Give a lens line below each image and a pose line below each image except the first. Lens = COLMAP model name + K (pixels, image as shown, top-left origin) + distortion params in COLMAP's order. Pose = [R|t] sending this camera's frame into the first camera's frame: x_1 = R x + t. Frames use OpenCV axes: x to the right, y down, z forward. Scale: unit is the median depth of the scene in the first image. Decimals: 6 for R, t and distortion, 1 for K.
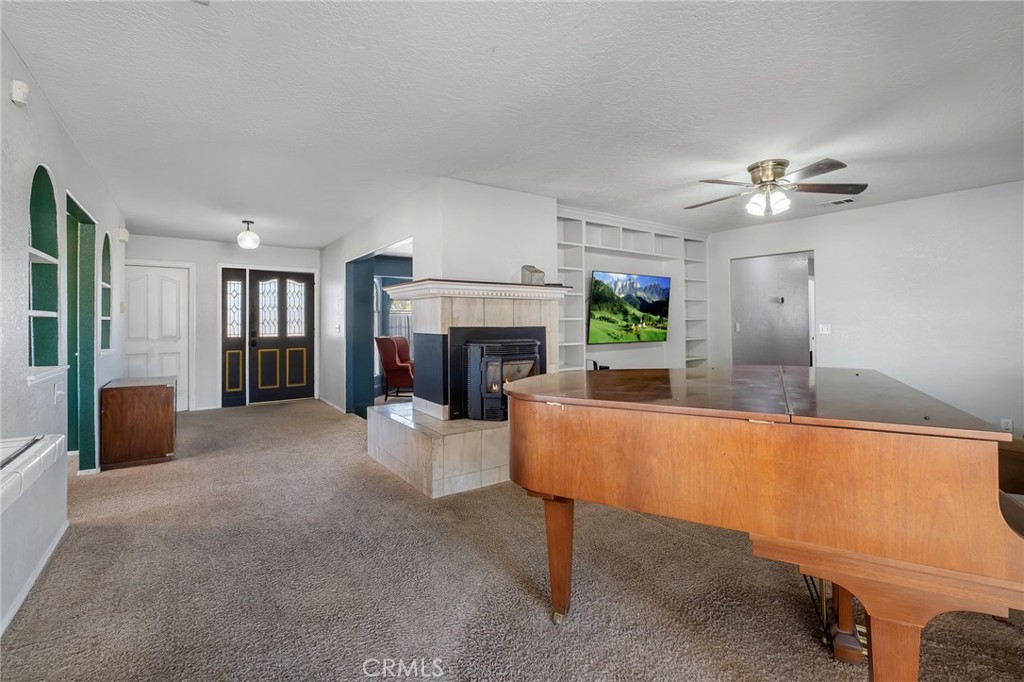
lens RADIAL K [[451.4, 0, 513.6], [0, 451.4, 322.5], [0, 0, 1]] dist [0.000404, 0.000047]
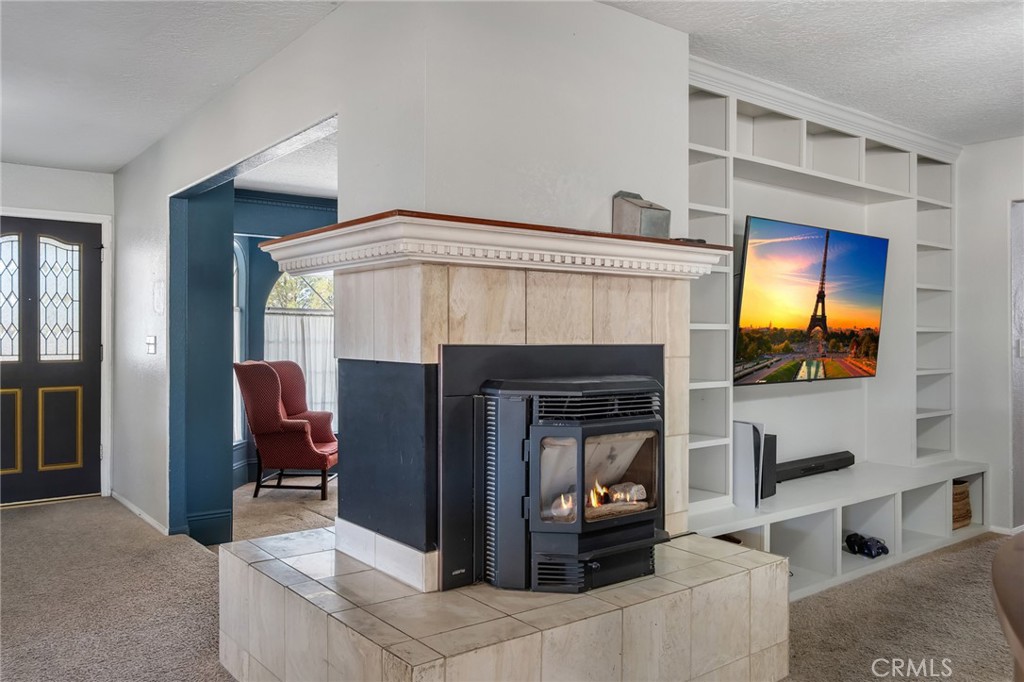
lens RADIAL K [[793.5, 0, 512.0], [0, 793.5, 341.0], [0, 0, 1]] dist [0.002699, 0.002693]
pose [[0.998989, 0.006814, 0.044426, -0.089083], [-0.007157, 0.999946, 0.007562, 0.001189], [-0.044372, -0.007872, 0.998984, 0.261535]]
